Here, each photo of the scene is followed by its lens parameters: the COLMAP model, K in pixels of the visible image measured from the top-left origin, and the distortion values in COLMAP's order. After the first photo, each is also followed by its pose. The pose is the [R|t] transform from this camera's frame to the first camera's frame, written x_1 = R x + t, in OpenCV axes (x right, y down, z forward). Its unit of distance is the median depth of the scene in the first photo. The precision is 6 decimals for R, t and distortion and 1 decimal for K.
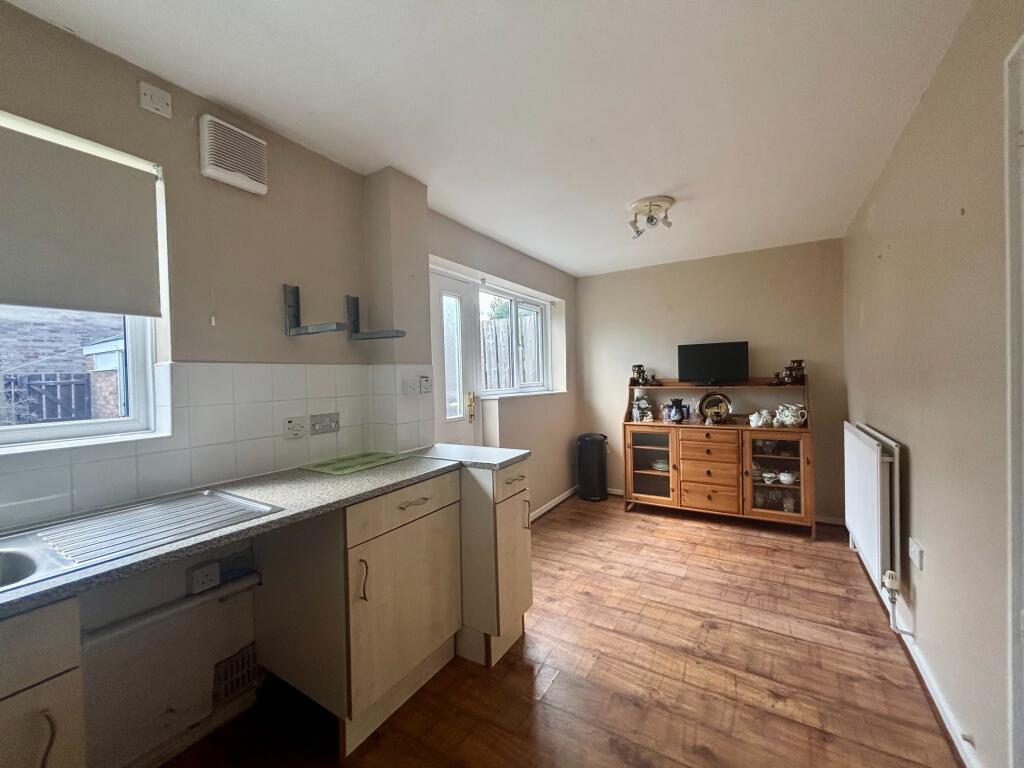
lens RADIAL K [[412.8, 0, 510.1], [0, 412.8, 379.8], [0, 0, 1]] dist [-0.000633, -0.000032]
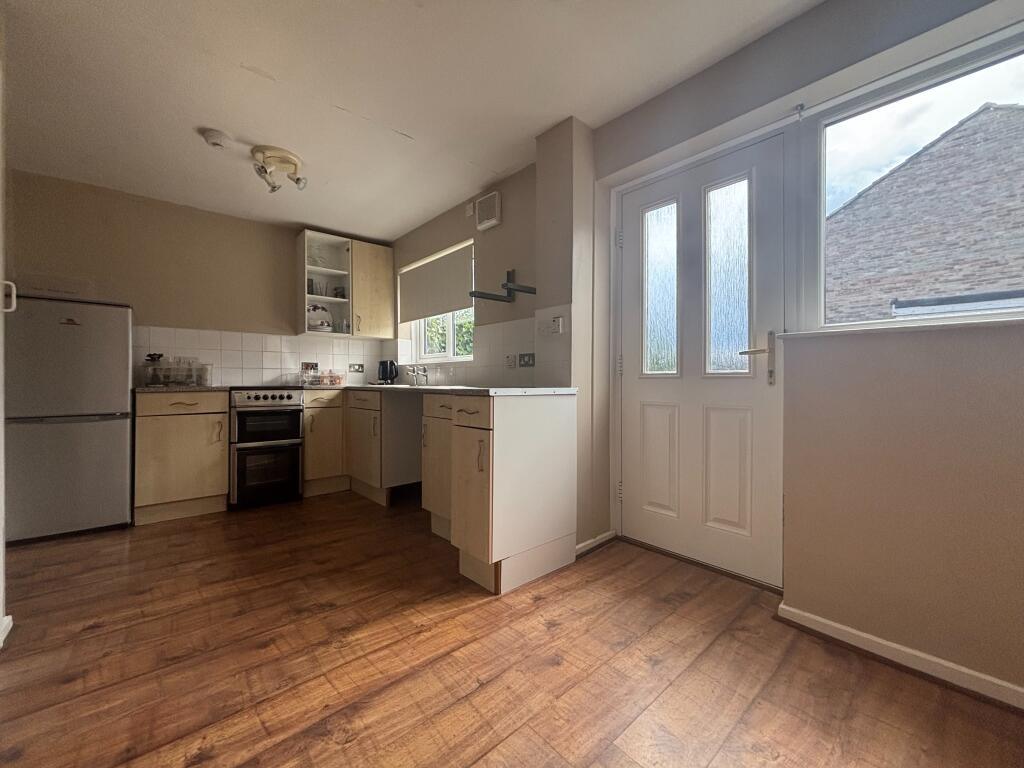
lens RADIAL K [[412.8, 0, 510.1], [0, 412.8, 379.8], [0, 0, 1]] dist [-0.000633, -0.000032]
pose [[-0.290757, 0.027136, -0.956412, 1.051702], [0.001699, 0.999611, 0.027846, 0.154101], [0.956795, 0.006471, -0.290690, 1.565408]]
